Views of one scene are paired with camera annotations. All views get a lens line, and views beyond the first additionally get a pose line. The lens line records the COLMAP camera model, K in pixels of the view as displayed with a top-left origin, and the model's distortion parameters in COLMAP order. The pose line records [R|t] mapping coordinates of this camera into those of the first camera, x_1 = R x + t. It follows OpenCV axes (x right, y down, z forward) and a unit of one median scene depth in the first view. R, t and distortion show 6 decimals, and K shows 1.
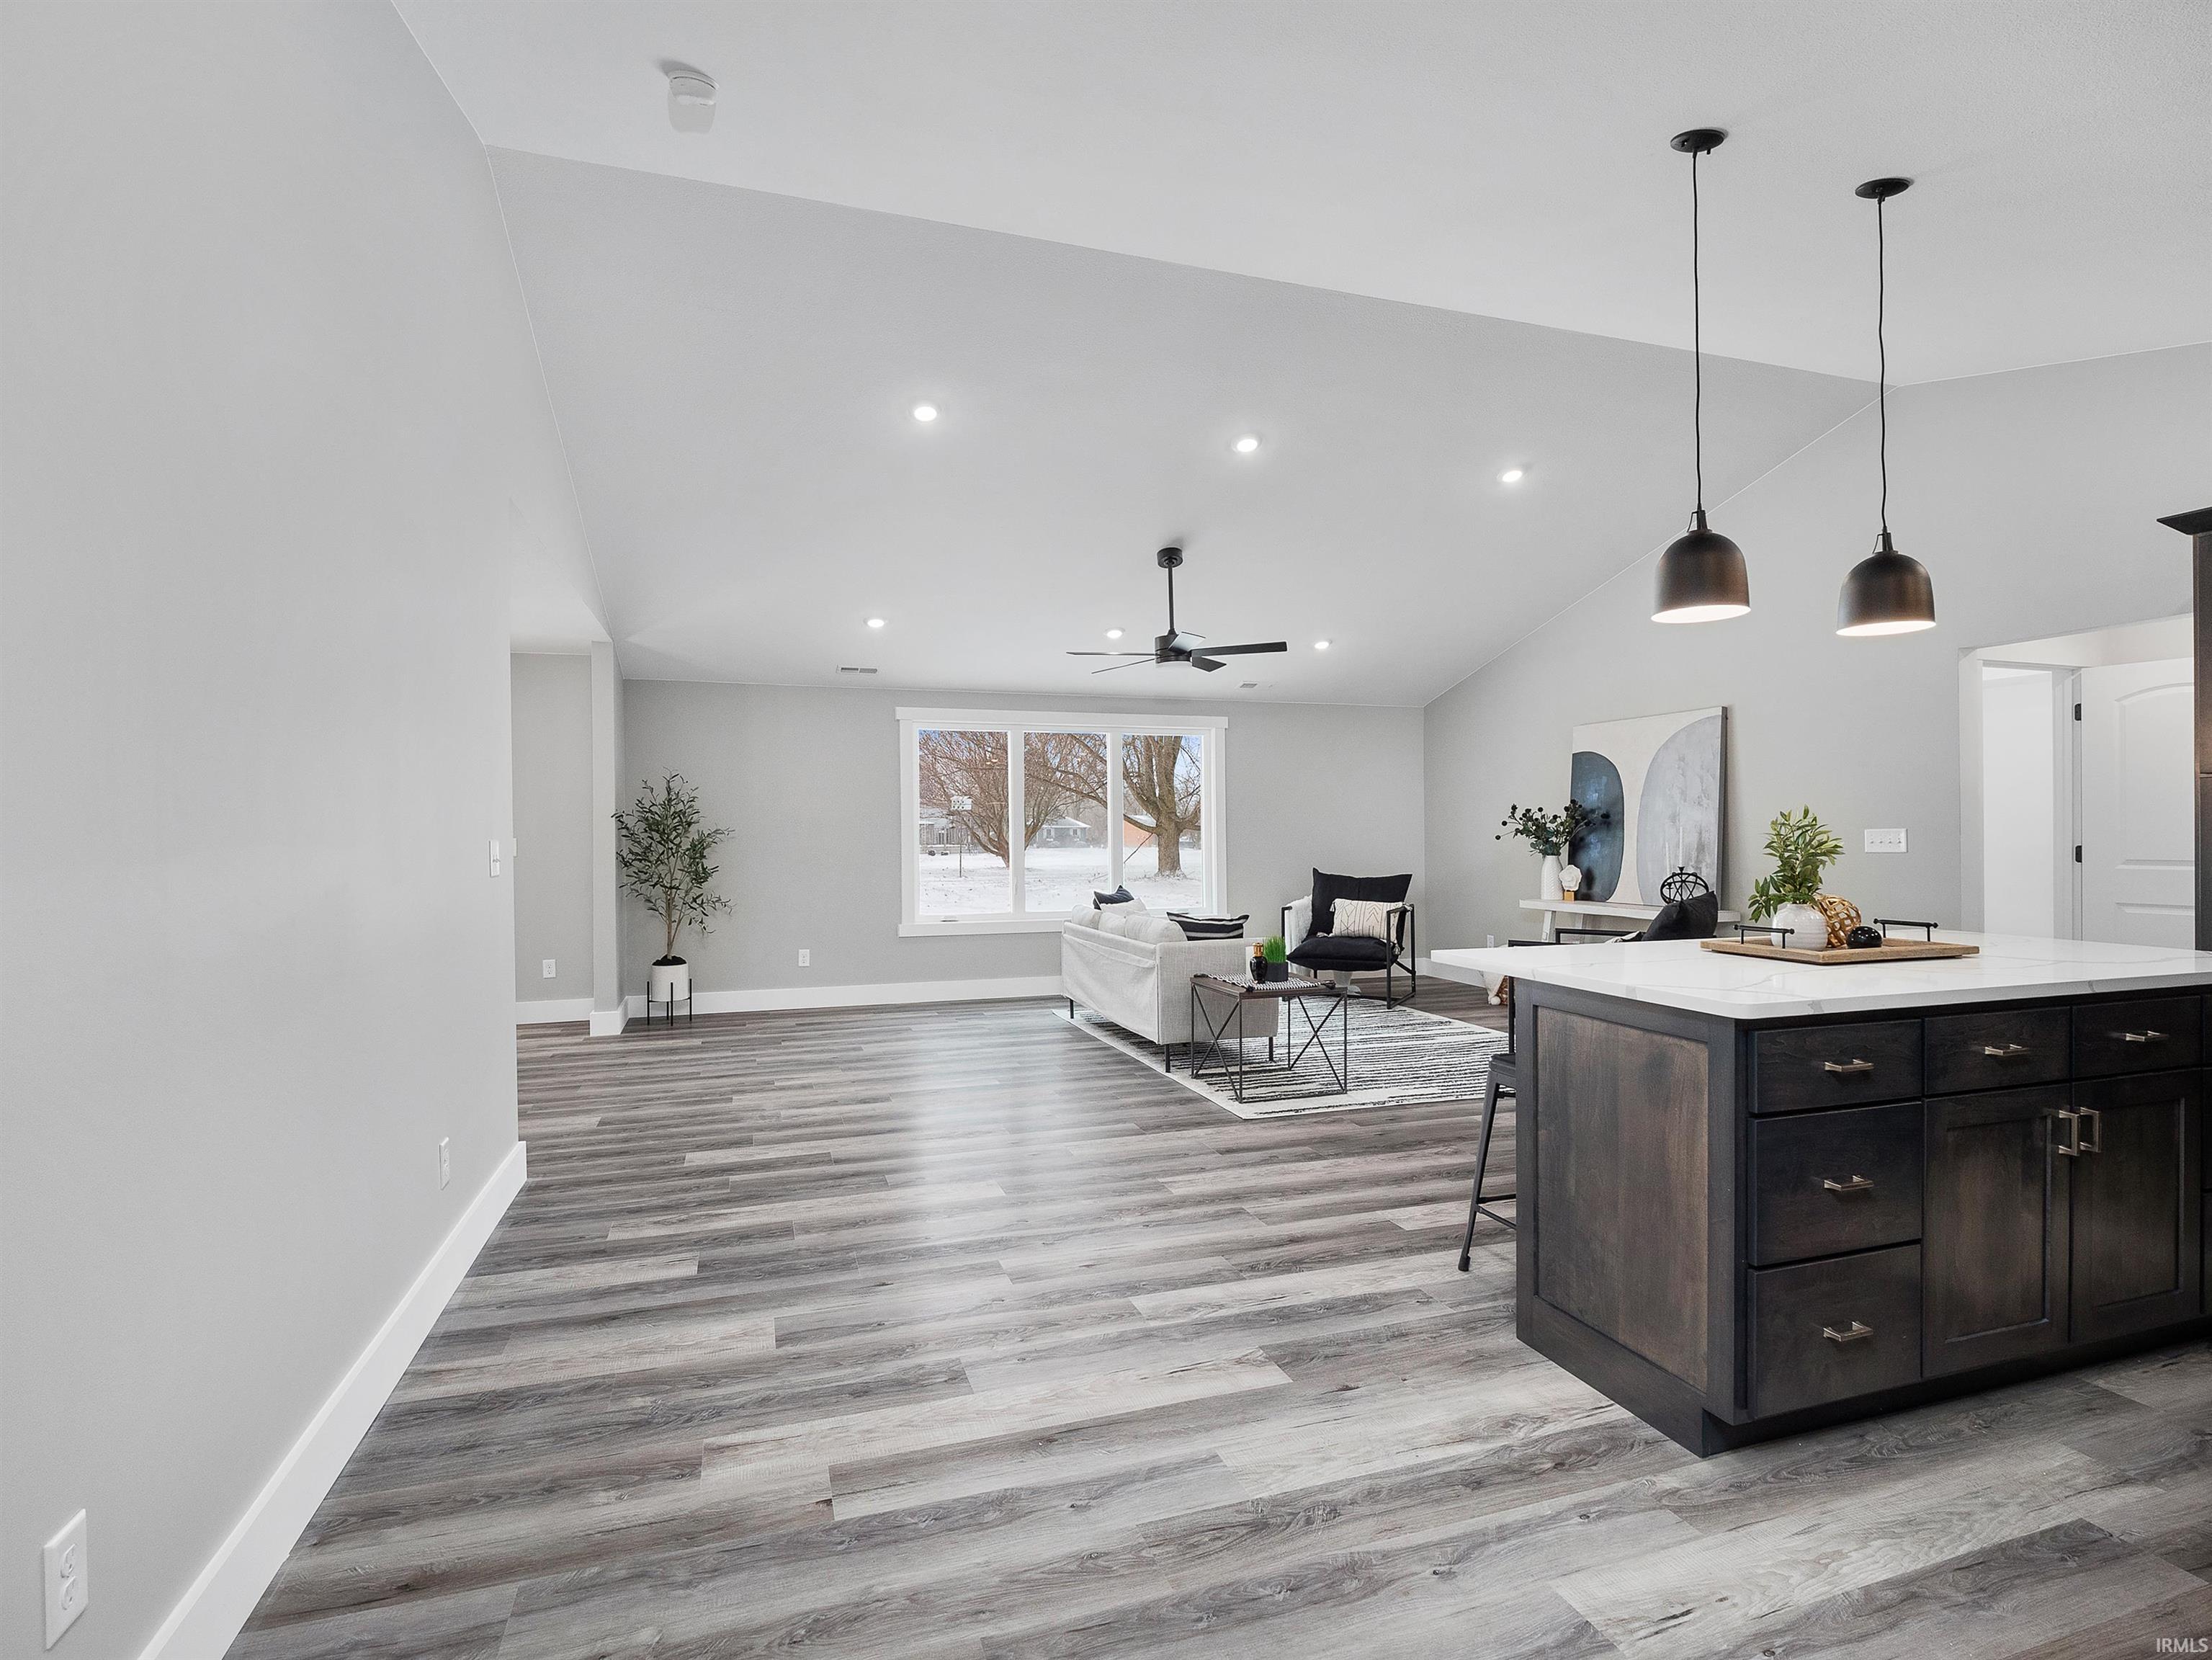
lens RADIAL K [[1104.2, 0, 1112.9], [0, 1104.2, 830.0], [0, 0, 1]] dist [-0.000880, -0.000580]
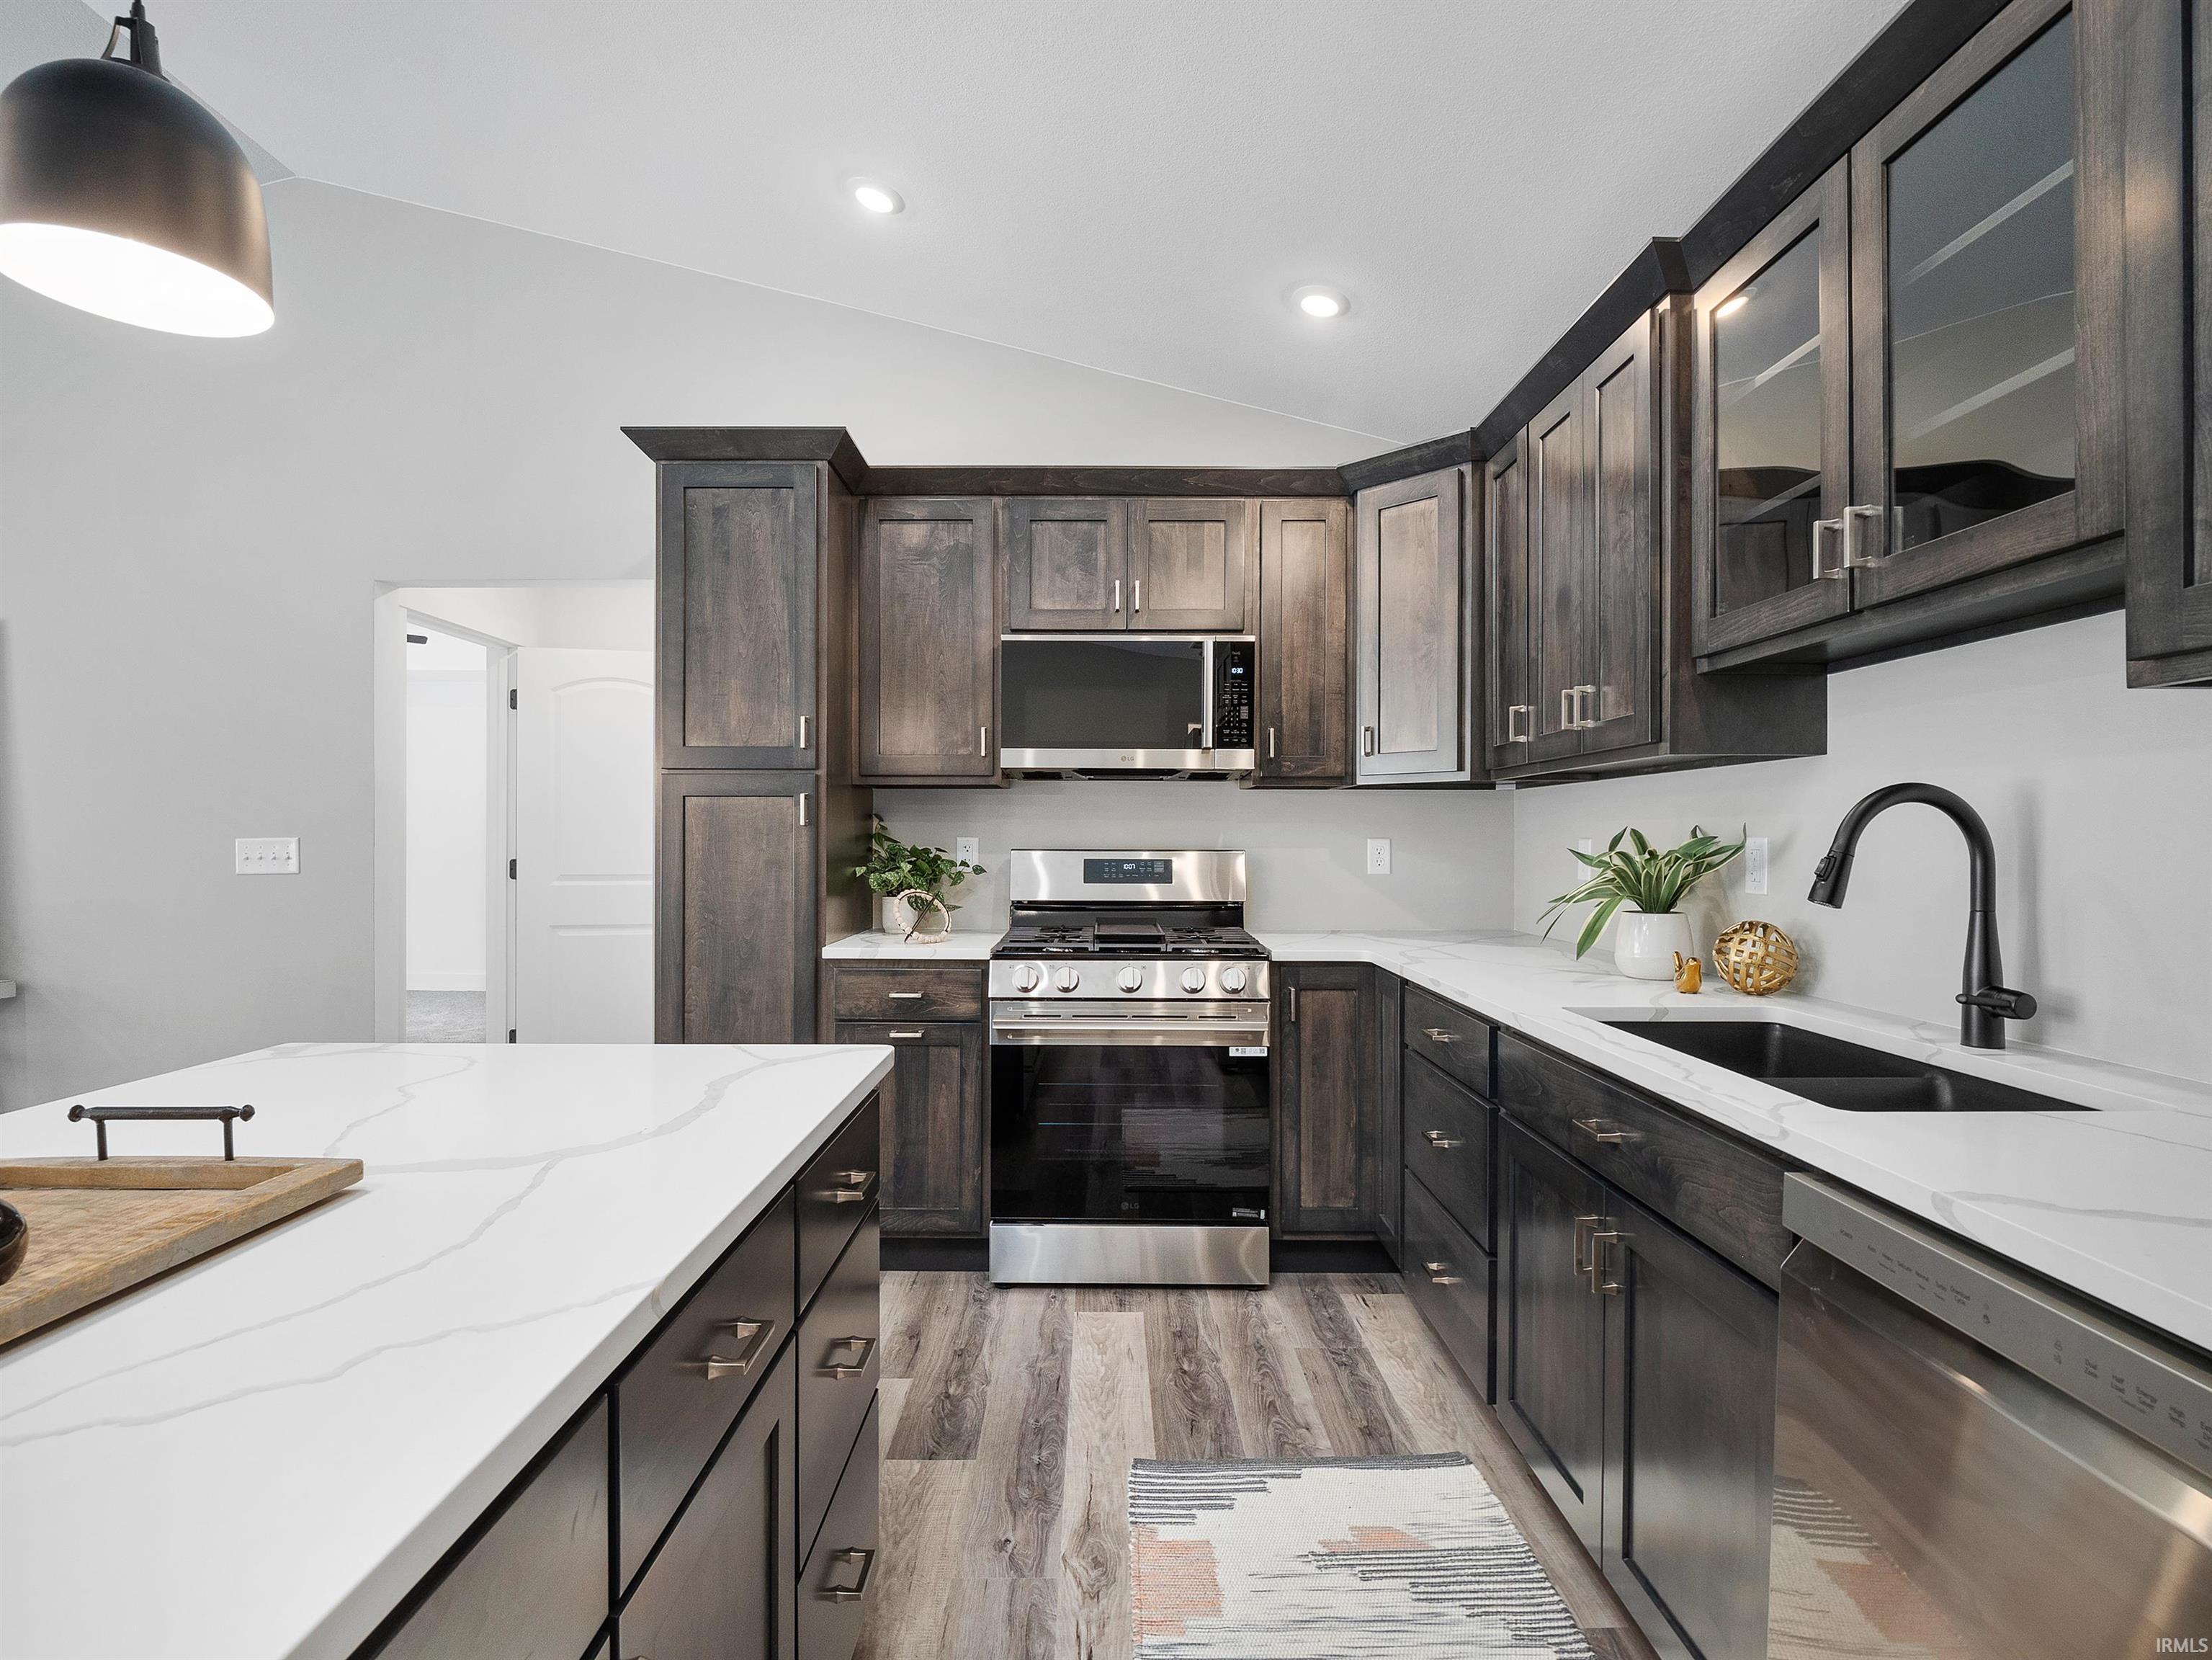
lens RADIAL K [[1066.4, 0, 1100.1], [0, 1066.4, 840.2], [0, 0, 1]] dist [-0.018558, 0.000654]
pose [[0.323901, 0.002782, 0.946087, 0.230473], [-0.004083, 0.999990, -0.001543, -0.000454], [-0.946082, -0.003363, 0.323909, 0.283194]]
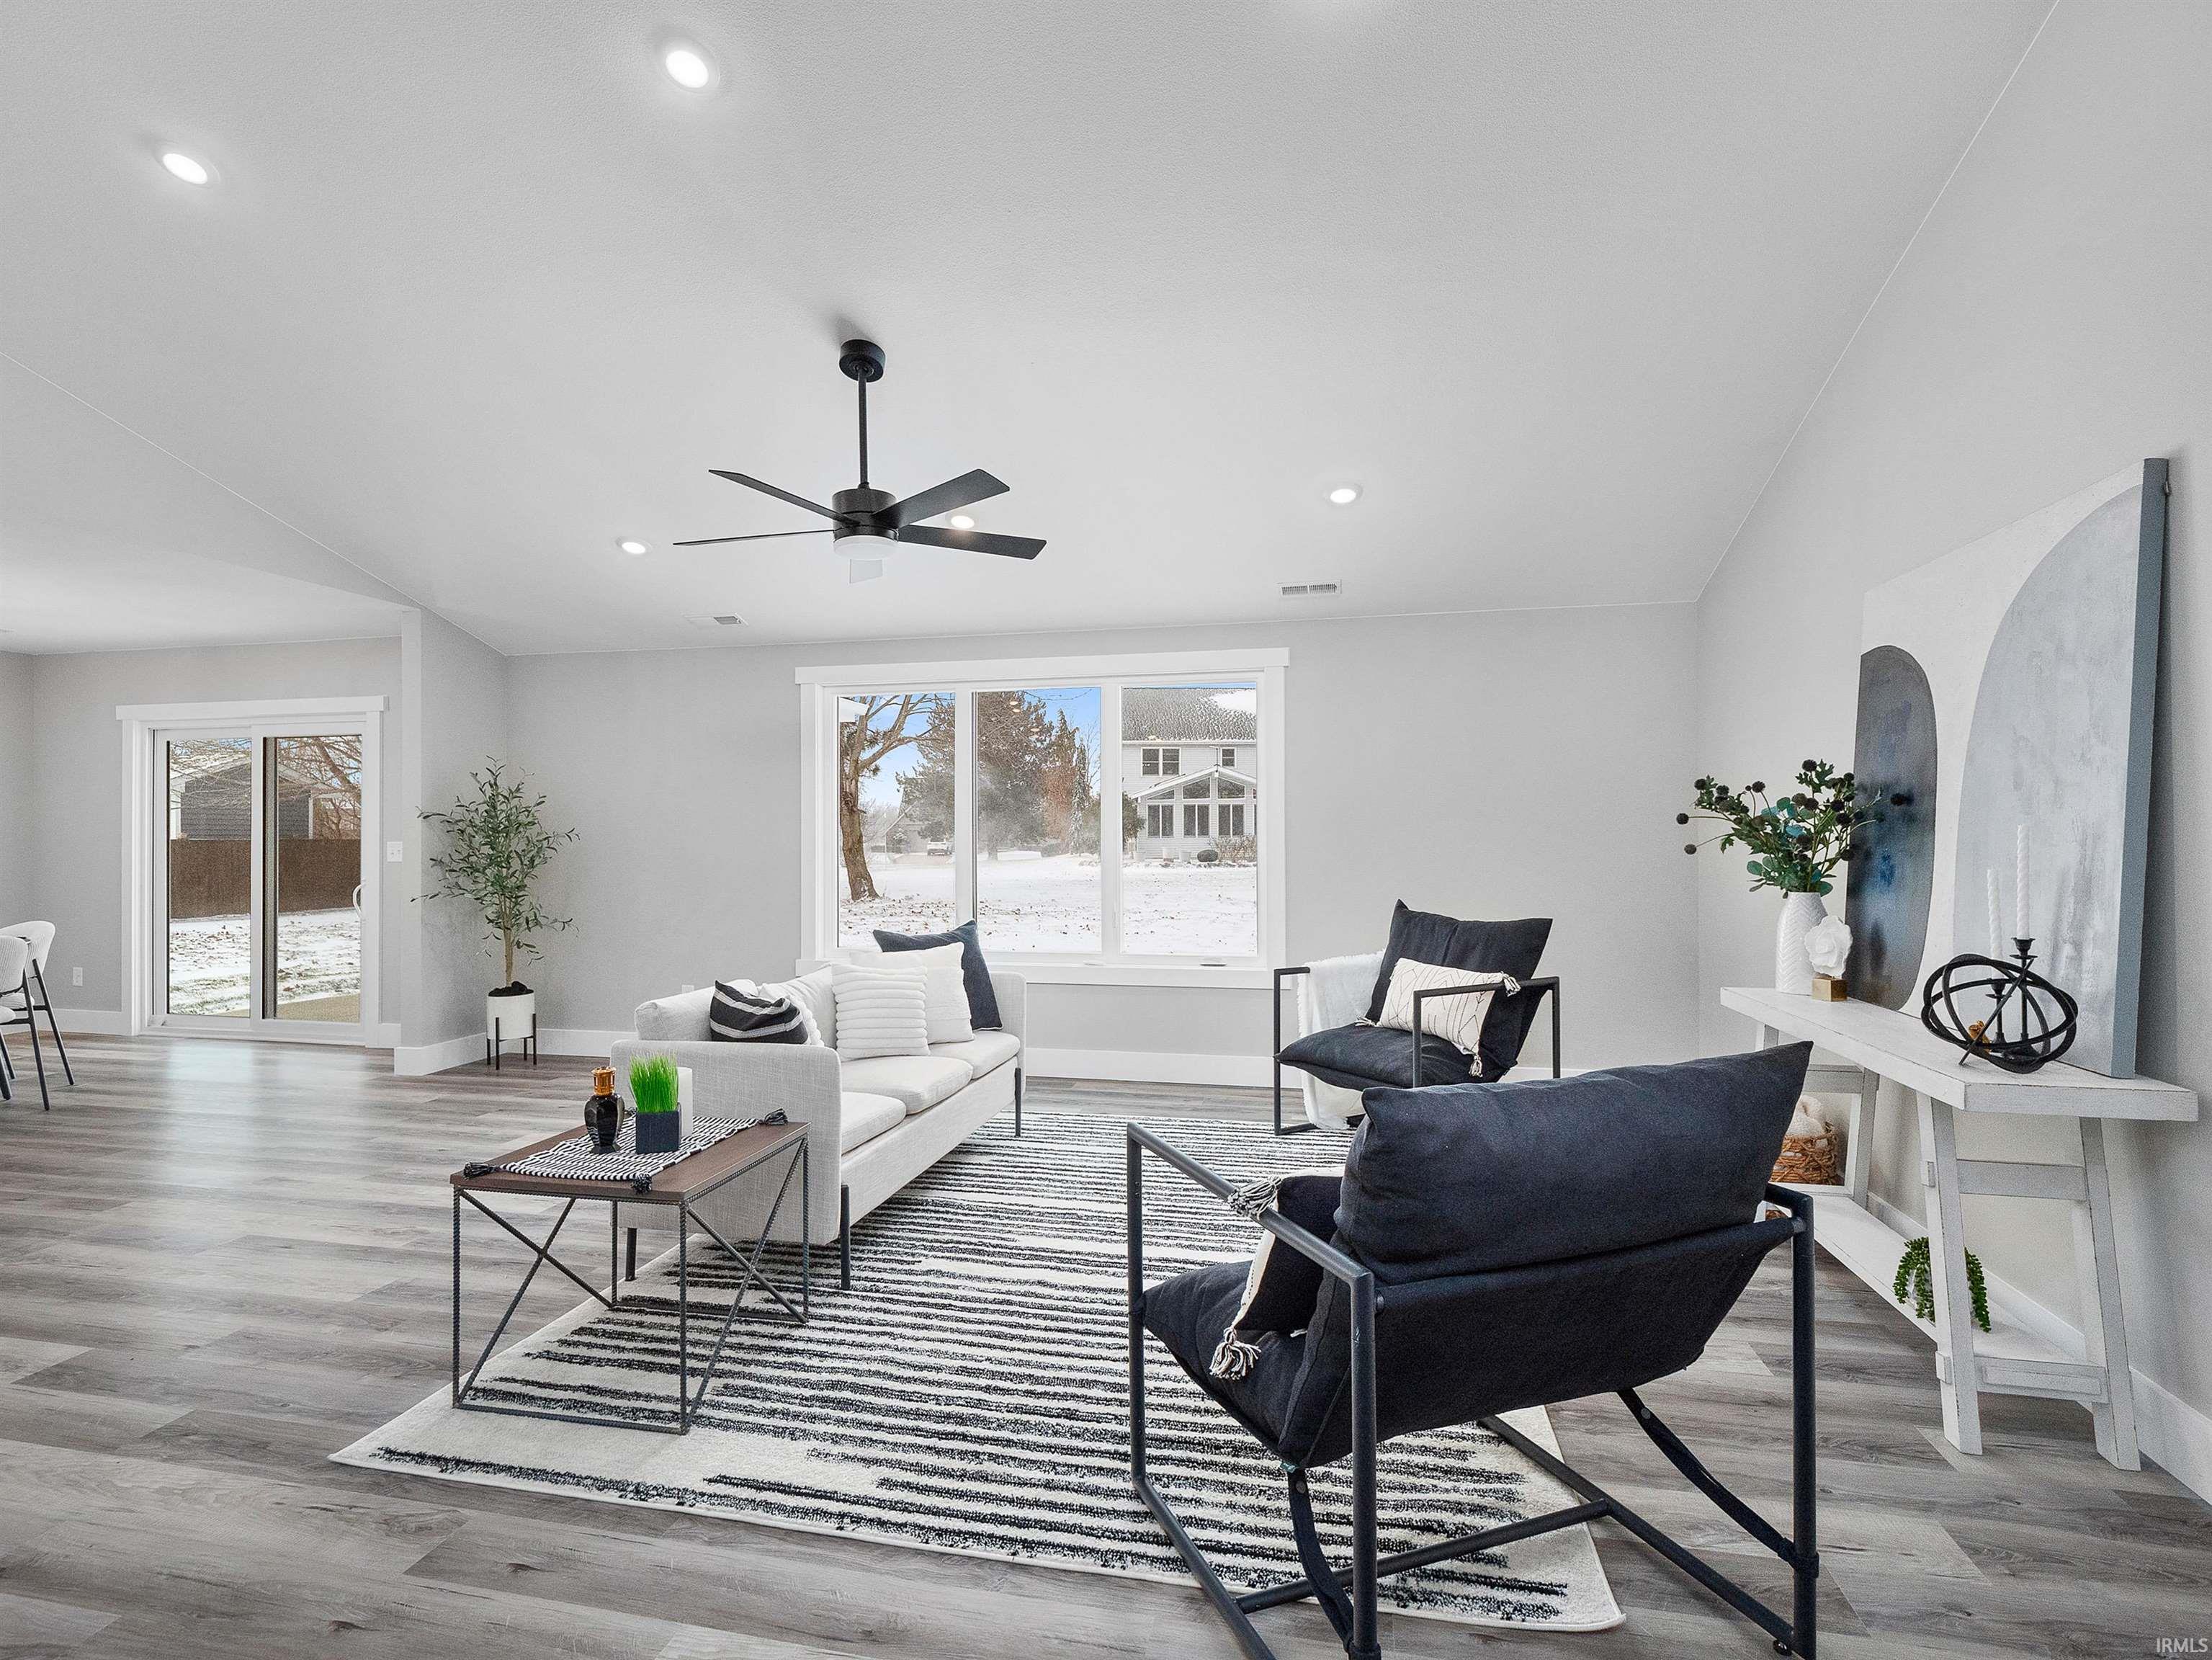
lens RADIAL K [[1138.1, 0, 1106.0], [0, 1138.1, 830.0], [0, 0, 1]] dist [-0.002433, -0.001010]
pose [[0.853827, 0.000210, -0.520557, 0.472343], [-0.000446, 1.000000, -0.000328, -0.001425], [0.520557, 0.000512, 0.853827, 0.560282]]
